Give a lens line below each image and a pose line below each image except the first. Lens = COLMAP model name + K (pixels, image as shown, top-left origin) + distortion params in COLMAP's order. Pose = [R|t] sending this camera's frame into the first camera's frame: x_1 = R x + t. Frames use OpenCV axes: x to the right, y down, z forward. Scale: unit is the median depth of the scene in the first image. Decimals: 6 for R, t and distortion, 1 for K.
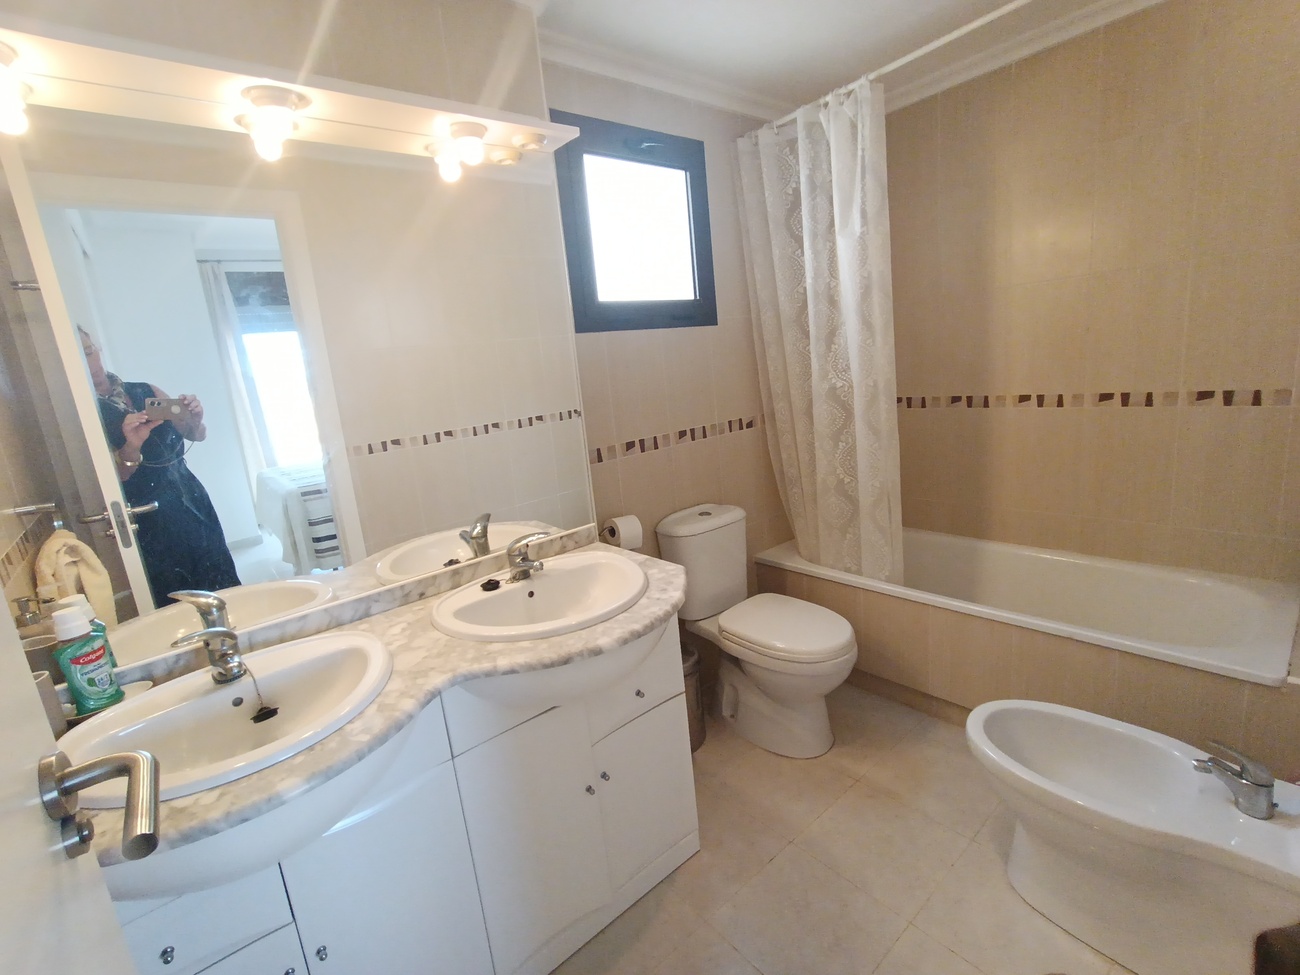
lens RADIAL K [[590.5, 0, 643.9], [0, 590.5, 486.9], [0, 0, 1]] dist [-0.026358, 0.014952]
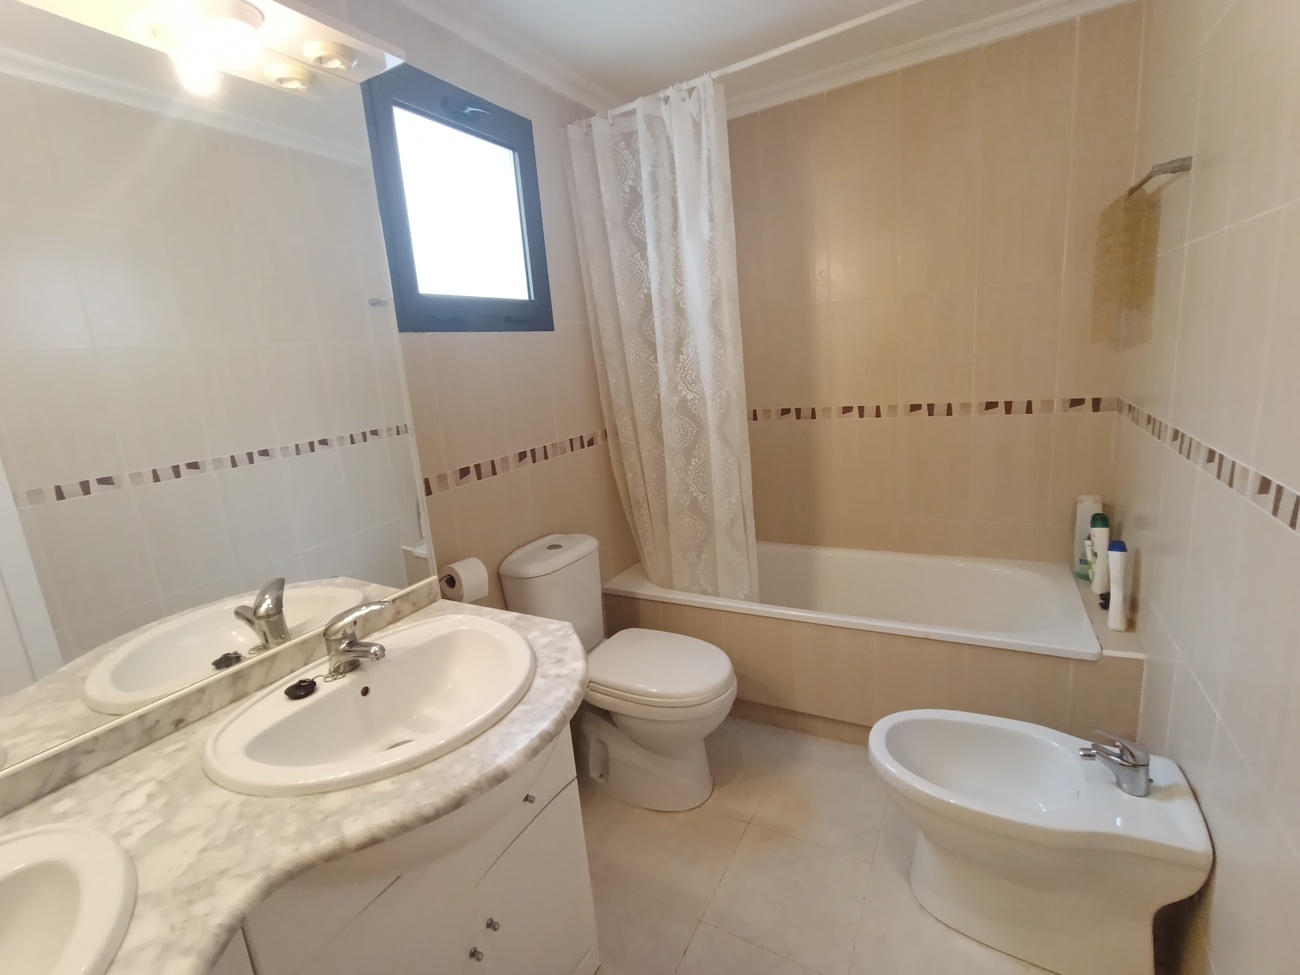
lens RADIAL K [[595.0, 0, 642.7], [0, 595.0, 484.8], [0, 0, 1]] dist [-0.033853, 0.022688]
pose [[0.938077, -0.052885, 0.342367, -0.073377], [0.064225, 0.997696, -0.021862, -0.018782], [-0.340422, 0.042497, 0.939312, 0.144610]]
